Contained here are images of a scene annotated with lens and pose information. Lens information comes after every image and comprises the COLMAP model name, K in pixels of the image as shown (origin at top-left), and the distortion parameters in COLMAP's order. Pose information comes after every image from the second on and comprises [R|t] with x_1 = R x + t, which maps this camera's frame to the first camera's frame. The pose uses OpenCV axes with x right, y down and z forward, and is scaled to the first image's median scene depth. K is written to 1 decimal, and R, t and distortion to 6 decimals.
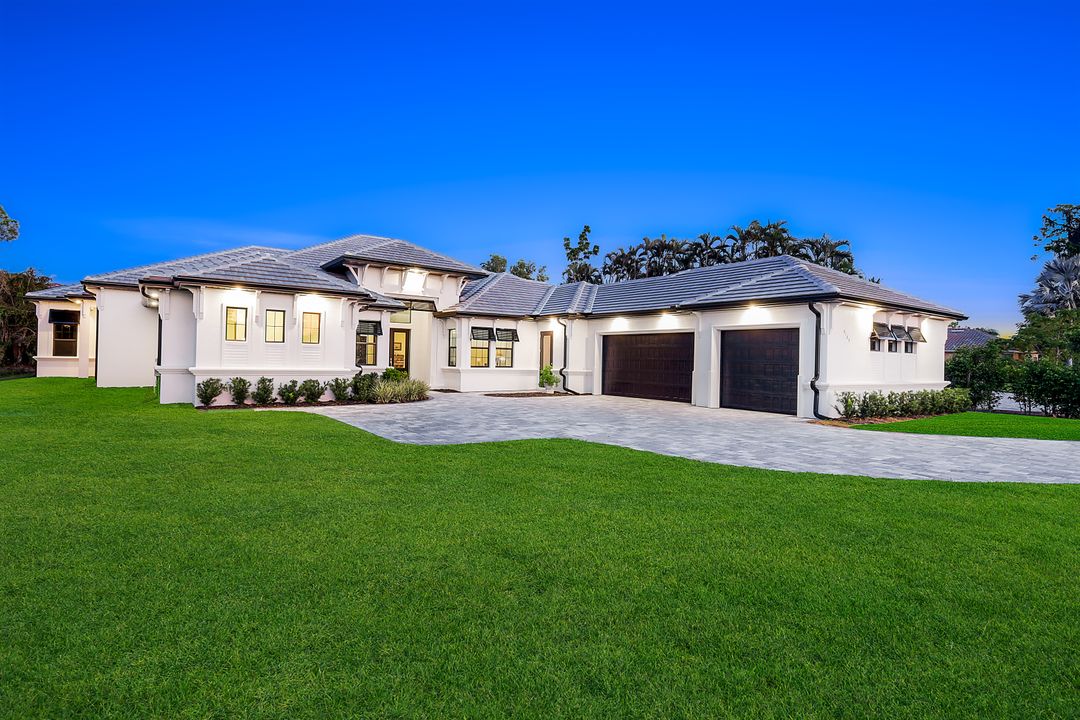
lens RADIAL K [[528.4, 0, 540.0], [0, 528.4, 360.0], [0, 0, 1]] dist [0.000372, 0.000036]
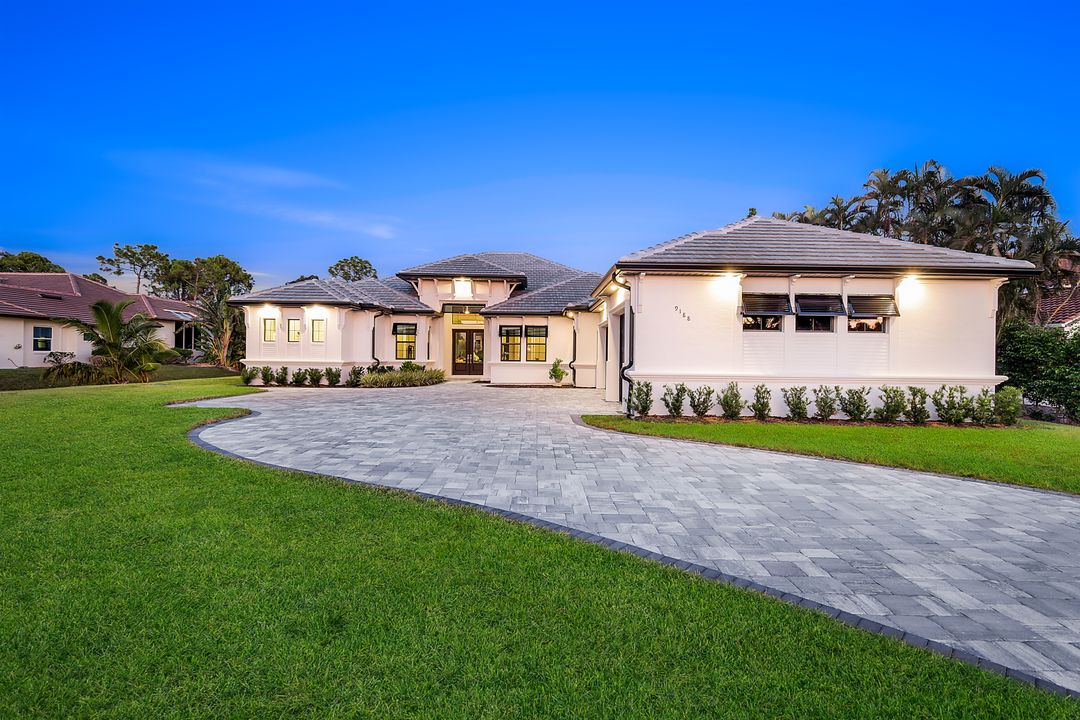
lens RADIAL K [[495.9, 0, 540.0], [0, 495.9, 360.0], [0, 0, 1]] dist [0.000907, -0.000023]
pose [[0.834798, -0.007302, -0.550508, 0.523703], [0.005410, 0.999973, -0.005061, 0.017431], [0.550530, 0.001246, 0.834815, 0.171180]]
